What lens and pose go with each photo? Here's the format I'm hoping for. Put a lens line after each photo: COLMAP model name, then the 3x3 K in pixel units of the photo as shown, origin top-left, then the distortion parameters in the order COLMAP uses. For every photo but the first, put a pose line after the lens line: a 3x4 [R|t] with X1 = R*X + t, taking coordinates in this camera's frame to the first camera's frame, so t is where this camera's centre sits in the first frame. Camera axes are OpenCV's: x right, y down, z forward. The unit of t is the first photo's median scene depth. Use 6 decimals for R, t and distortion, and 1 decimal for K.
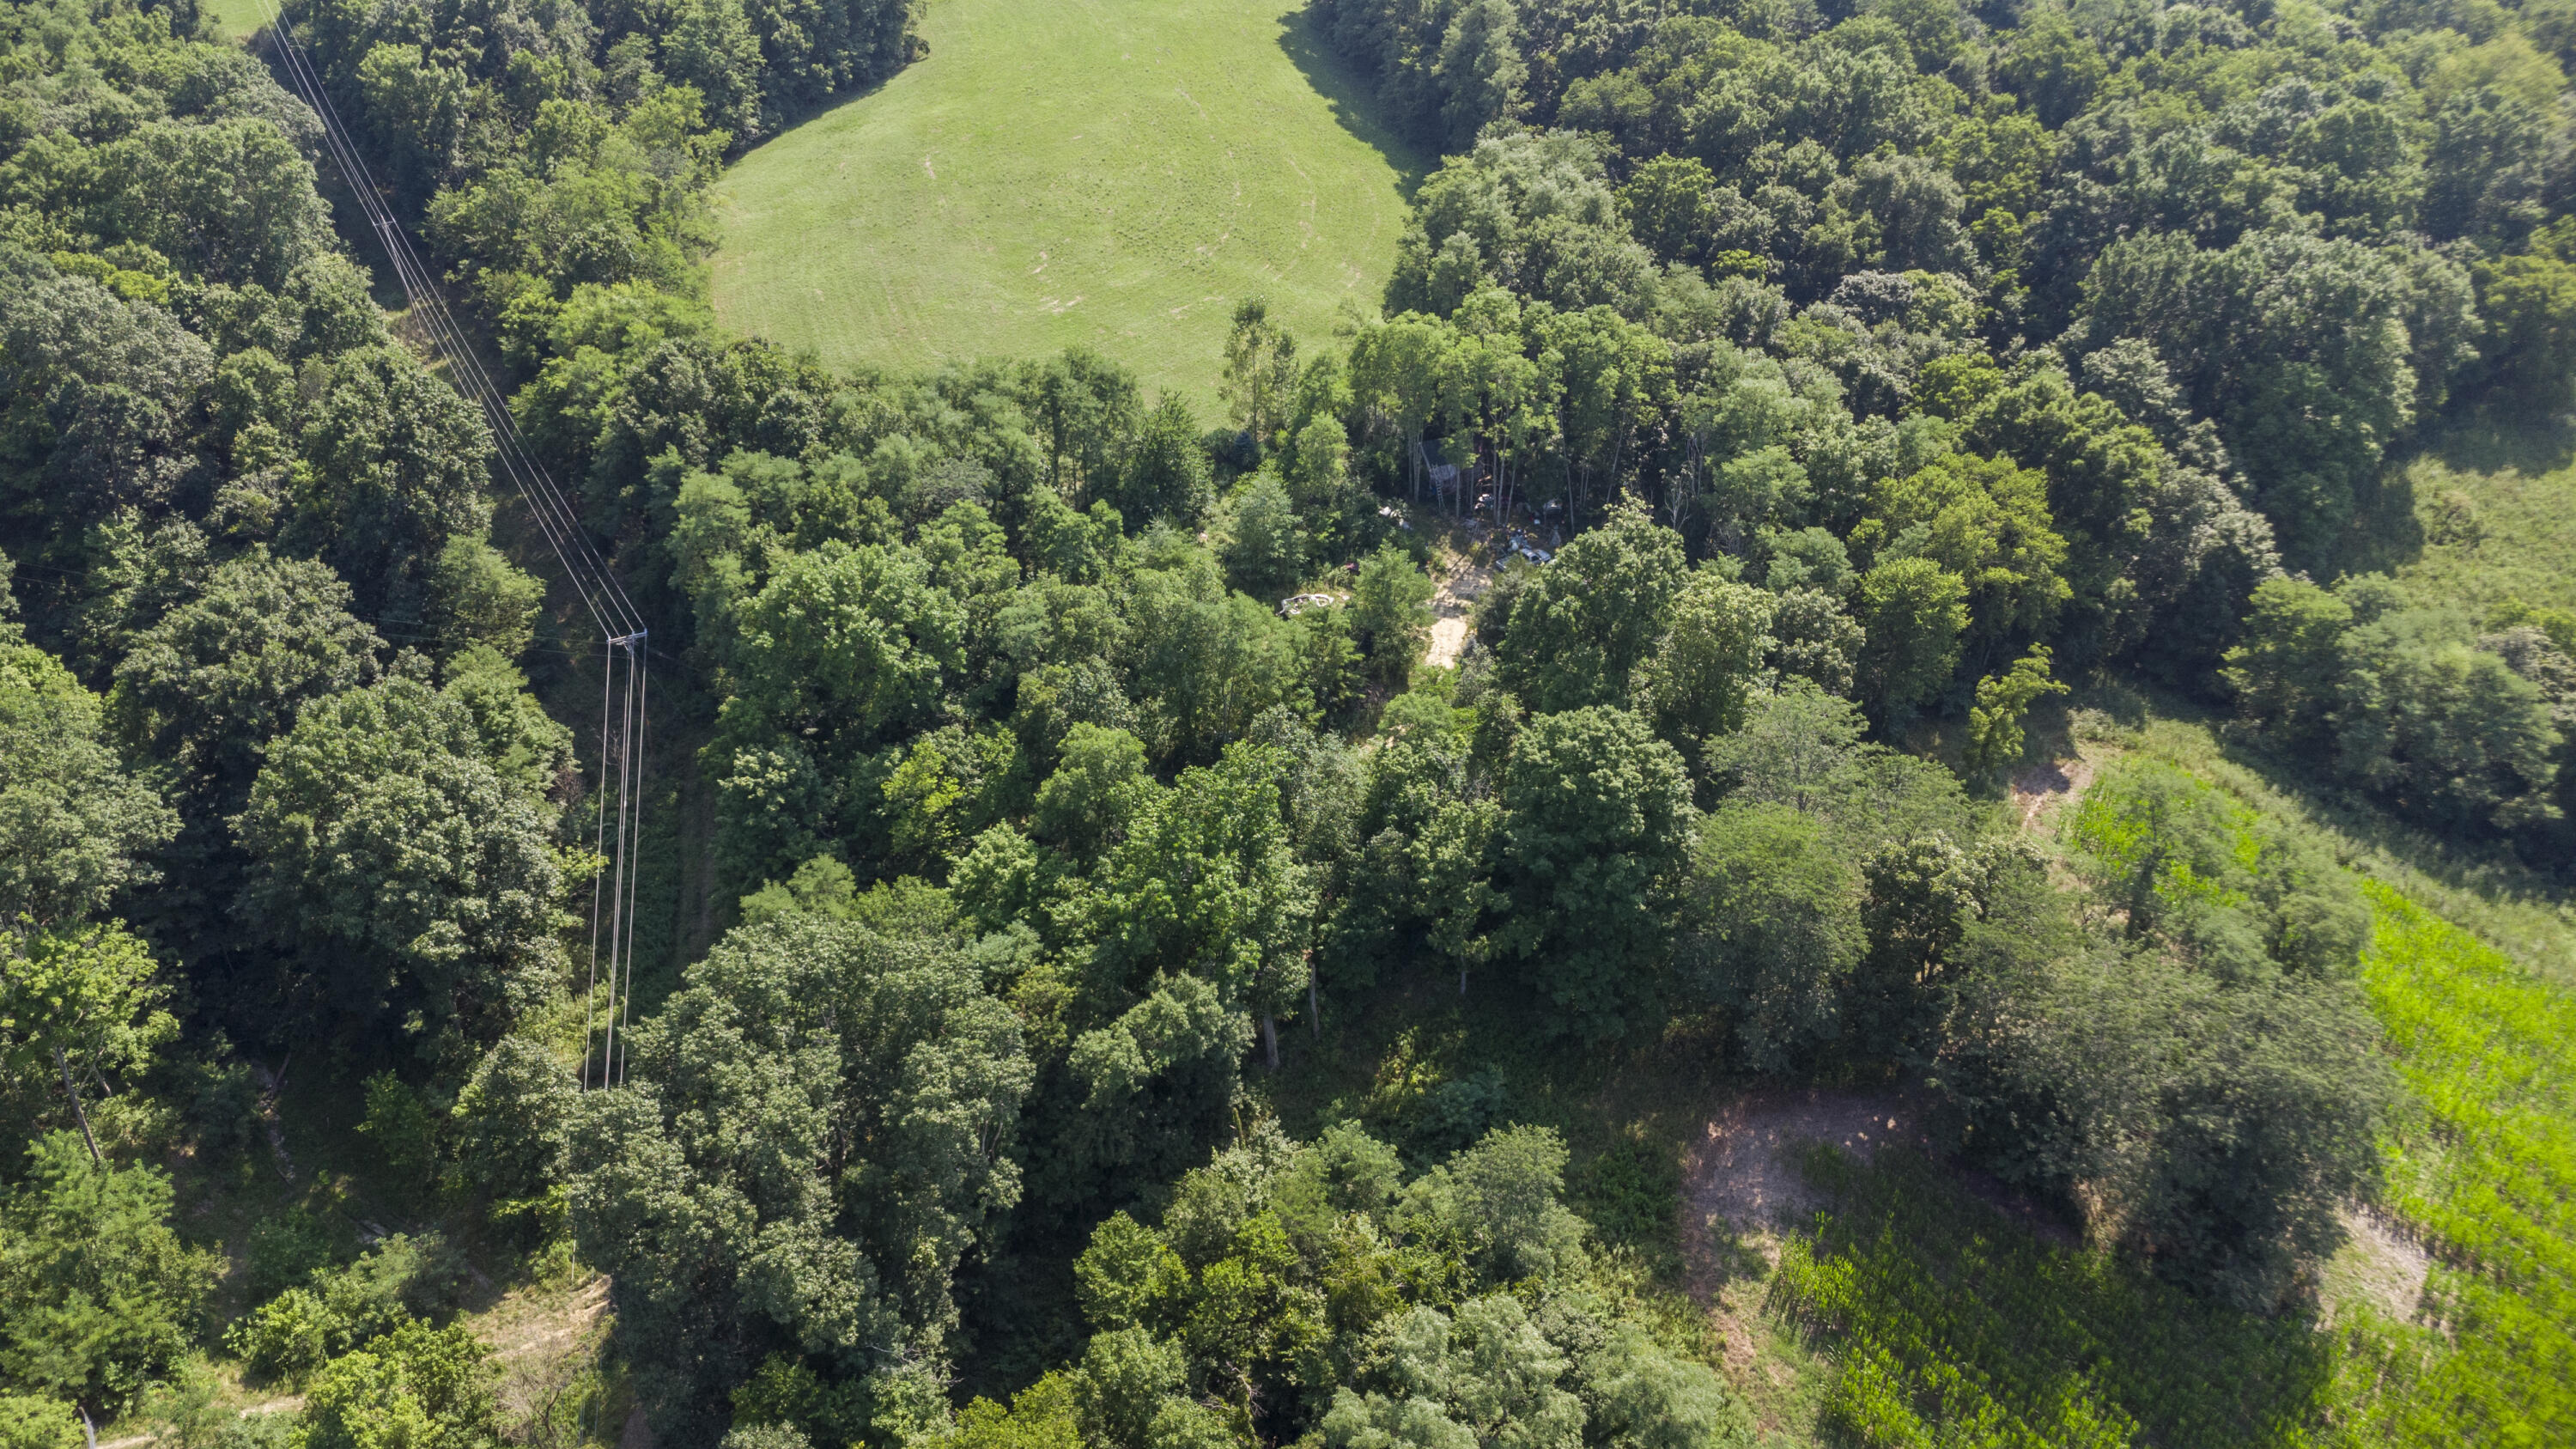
lens RADIAL K [[1878.3, 0, 1286.4], [0, 1878.3, 715.3], [0, 0, 1]] dist [0.027721, -0.025978]
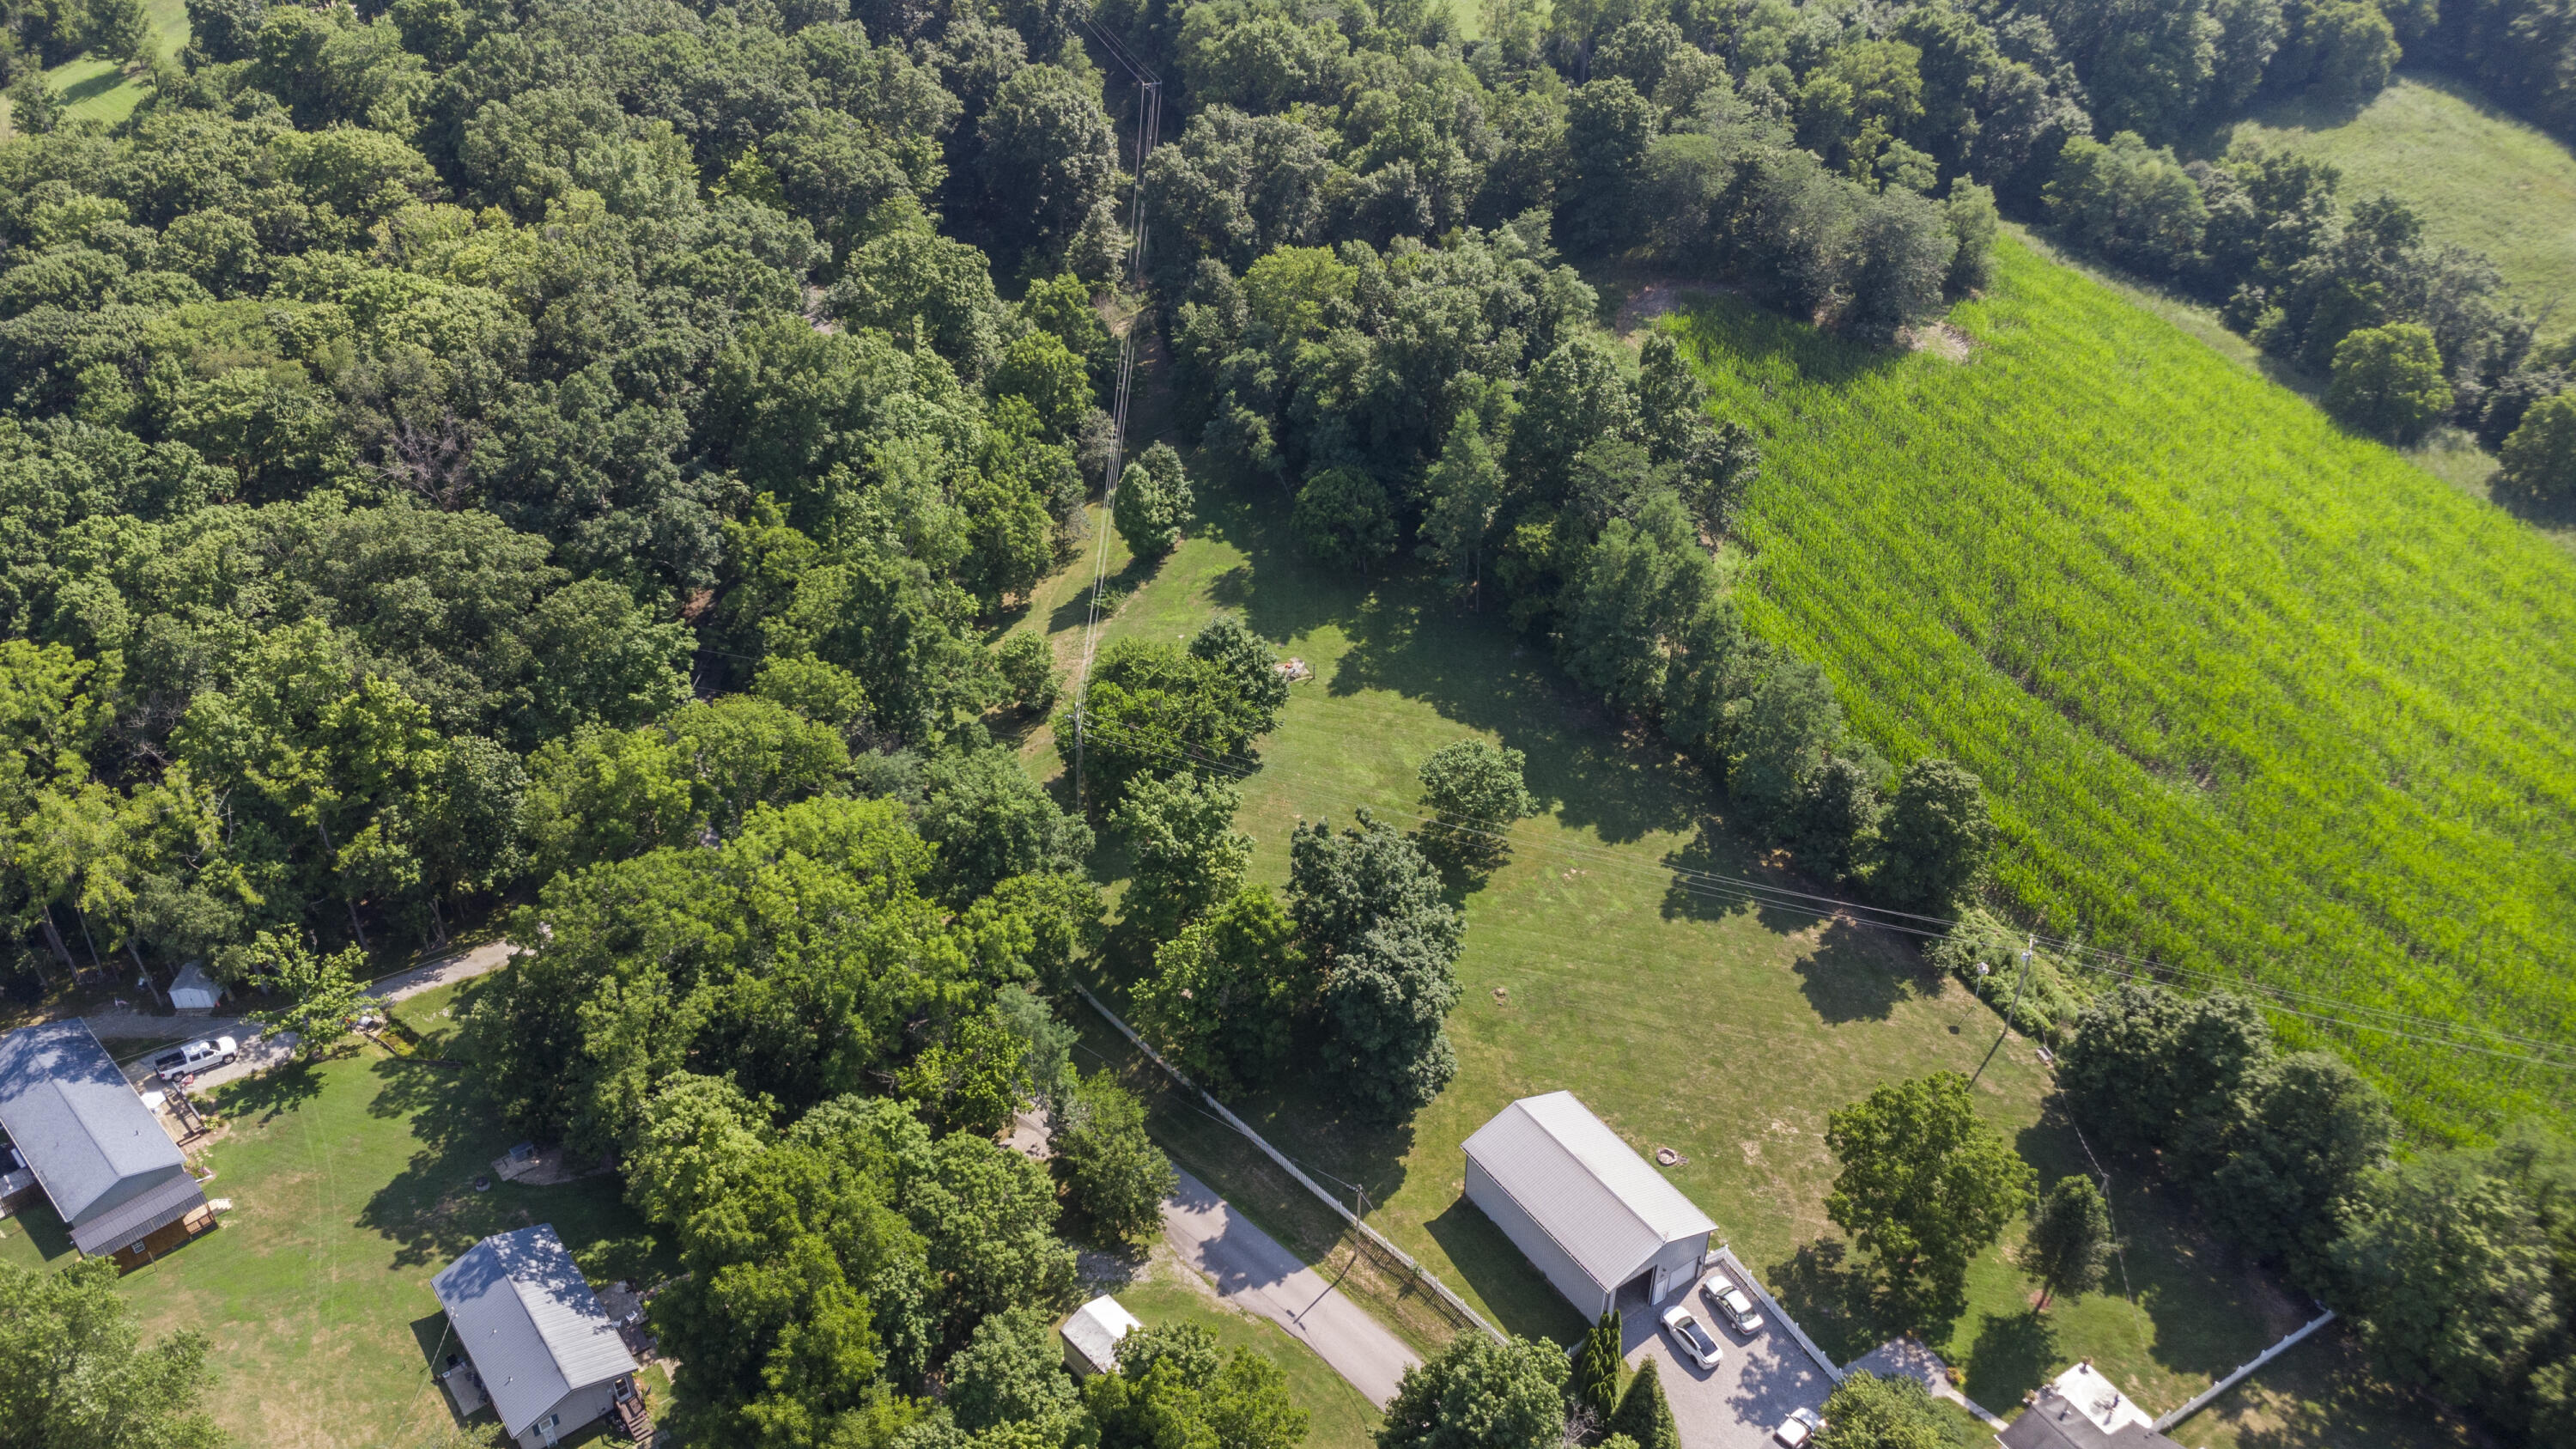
lens RADIAL K [[1878.3, 0, 1301.6], [0, 1878.3, 725.9], [0, 0, 1]] dist [0.027721, -0.025978]
pose [[0.979638, 0.110120, -0.167876, 0.227203], [-0.110368, 0.993860, 0.007878, 0.649334], [0.167712, 0.010810, 0.985777, -0.995914]]
